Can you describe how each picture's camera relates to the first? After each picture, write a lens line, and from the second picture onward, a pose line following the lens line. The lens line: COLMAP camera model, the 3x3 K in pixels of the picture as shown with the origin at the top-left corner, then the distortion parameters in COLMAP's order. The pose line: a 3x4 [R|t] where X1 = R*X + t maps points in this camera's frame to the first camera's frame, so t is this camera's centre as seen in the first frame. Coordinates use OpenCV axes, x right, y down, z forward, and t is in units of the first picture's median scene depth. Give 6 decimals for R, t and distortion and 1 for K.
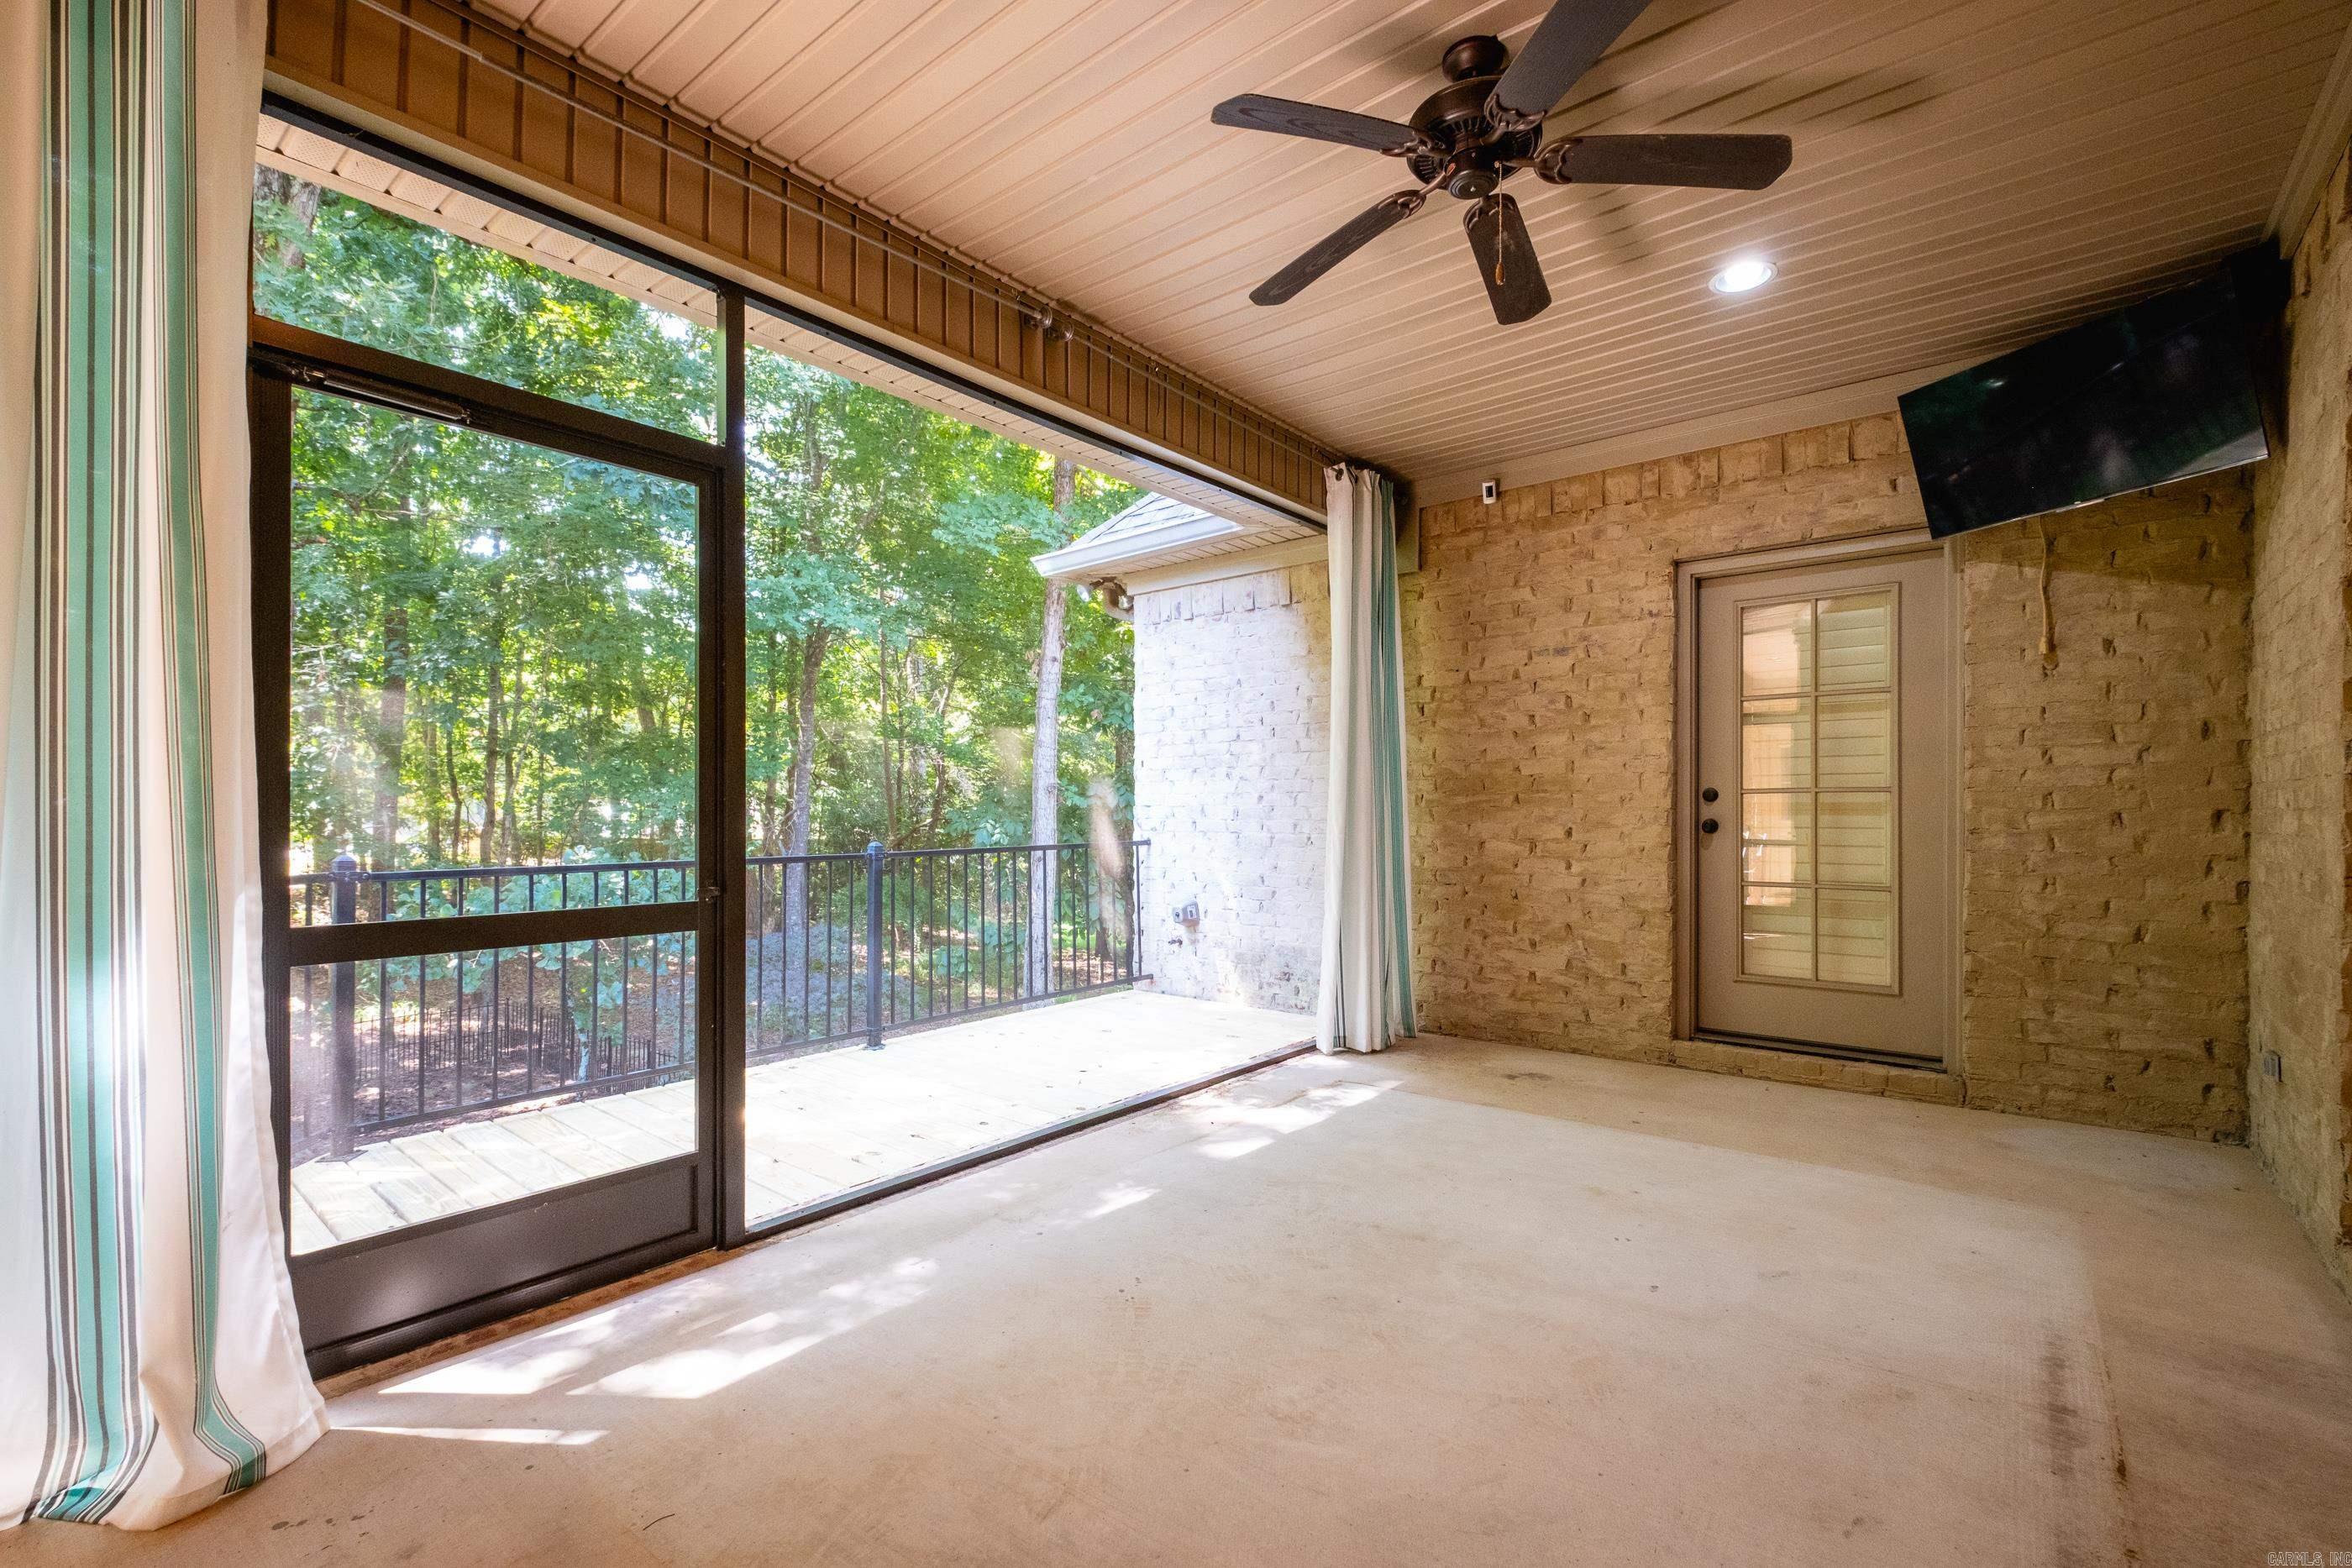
lens RADIAL K [[1028.0, 0, 1180.0], [0, 1028.0, 804.2], [0, 0, 1]] dist [0.005201, -0.001564]
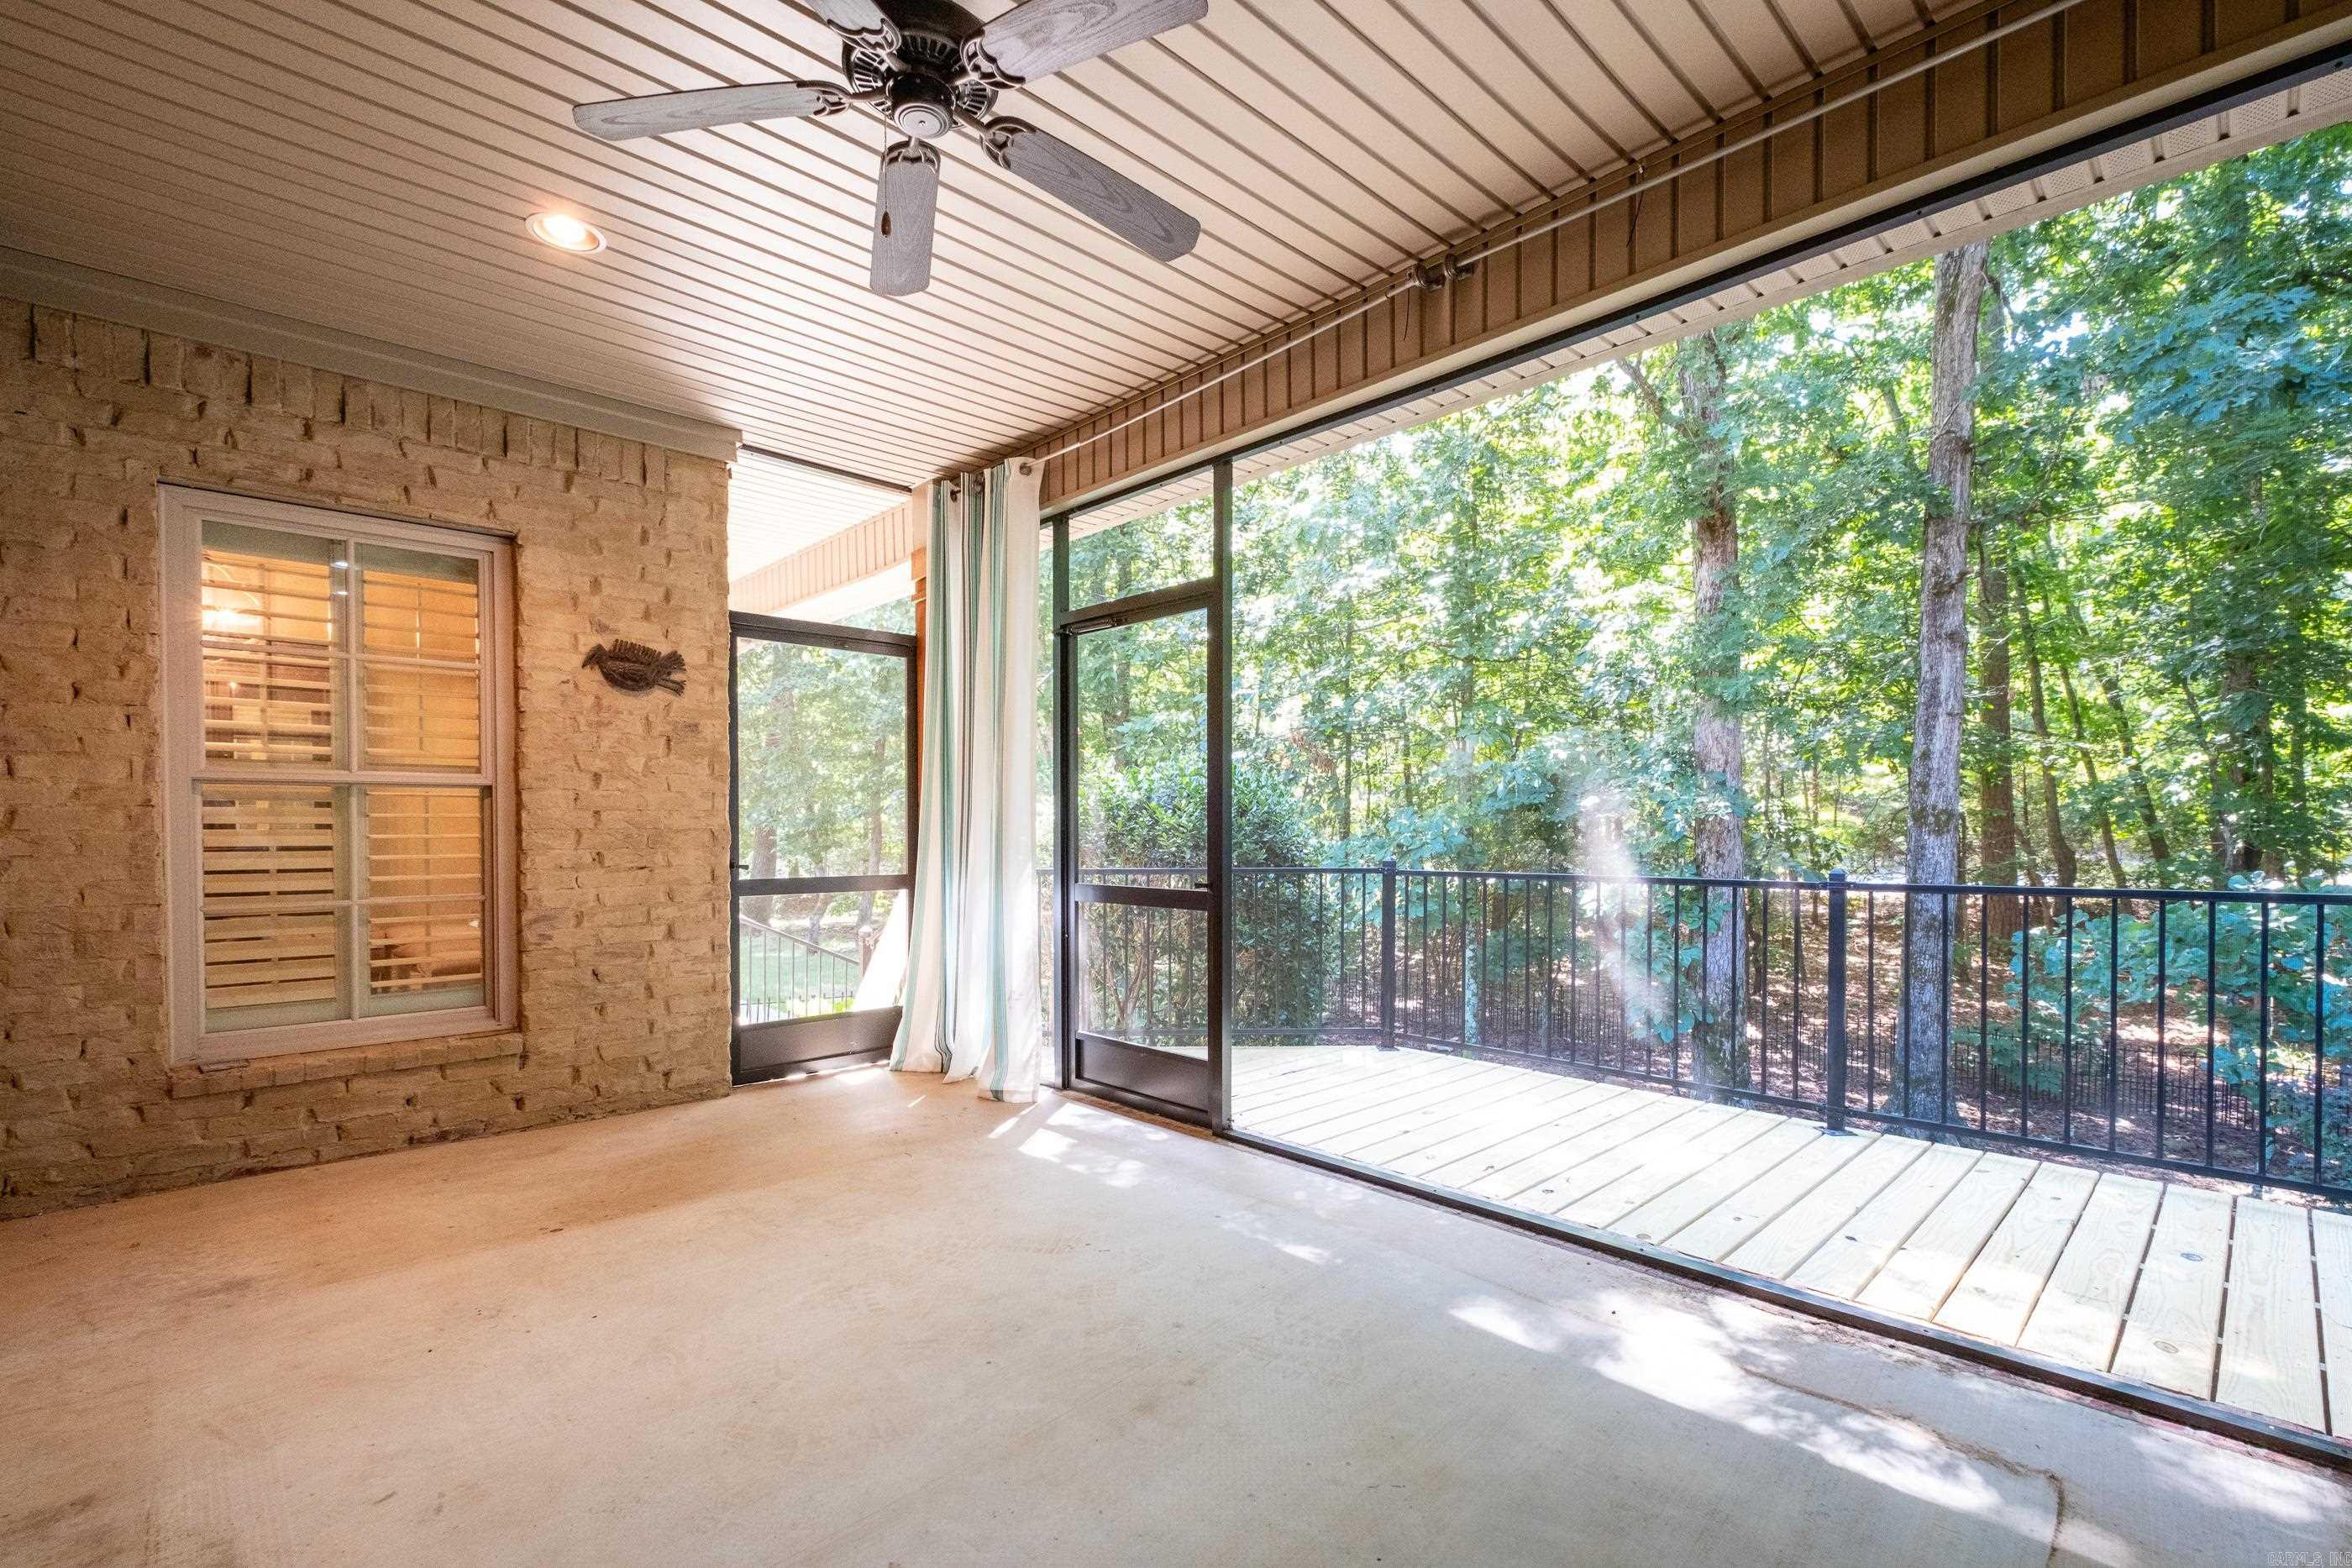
lens RADIAL K [[1028.0, 0, 1224.3], [0, 1028.0, 839.2], [0, 0, 1]] dist [0.005201, -0.001564]
pose [[-0.095594, 0.013124, -0.995334, 0.756544], [0.009464, 0.999880, 0.012275, 0.000982], [0.995375, -0.008246, -0.095706, 0.888891]]
